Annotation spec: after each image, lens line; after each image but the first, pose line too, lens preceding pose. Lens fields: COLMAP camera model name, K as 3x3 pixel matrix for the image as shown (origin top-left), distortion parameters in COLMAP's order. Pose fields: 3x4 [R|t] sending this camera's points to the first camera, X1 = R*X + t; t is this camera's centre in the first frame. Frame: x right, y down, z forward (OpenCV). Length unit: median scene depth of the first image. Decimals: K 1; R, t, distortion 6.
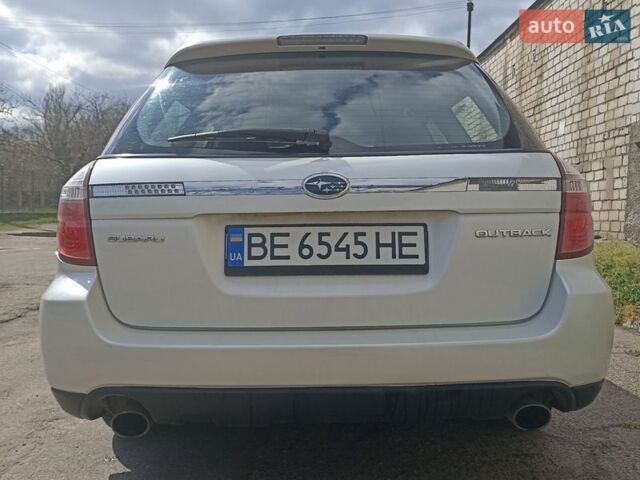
lens RADIAL K [[644.5, 0, 320.0], [0, 644.5, 240.0], [0, 0, 1]] dist [0.044907, -0.013063]
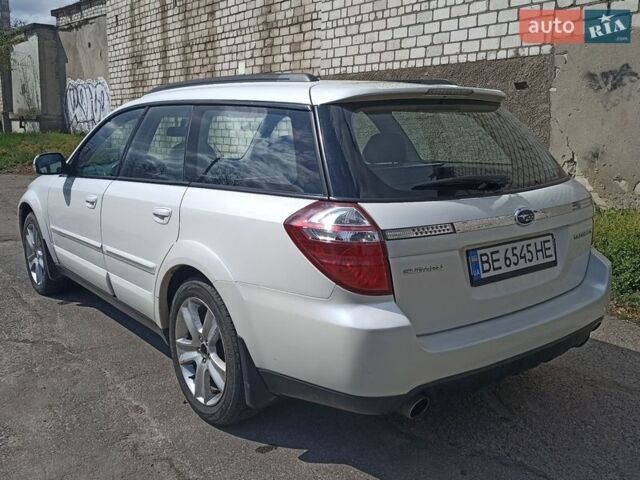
lens RADIAL K [[644.5, 0, 320.0], [0, 644.5, 240.0], [0, 0, 1]] dist [0.044907, -0.013063]
pose [[0.785359, -0.113591, 0.608530, -1.221532], [0.024028, 0.987873, 0.153392, -0.261558], [-0.618574, -0.105846, 0.778564, 0.137822]]
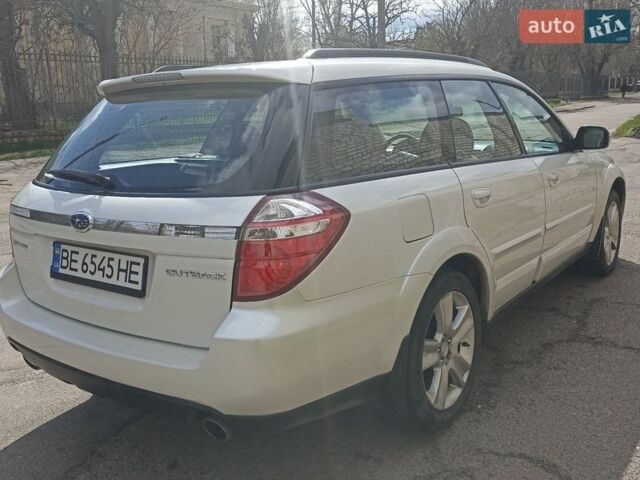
lens RADIAL K [[644.5, 0, 320.0], [0, 644.5, 240.0], [0, 0, 1]] dist [0.044907, -0.013063]
pose [[0.794377, 0.102315, -0.598746, 1.151455], [0.008335, 0.983783, 0.179168, -0.271832], [0.607367, -0.147317, 0.780642, 0.259006]]
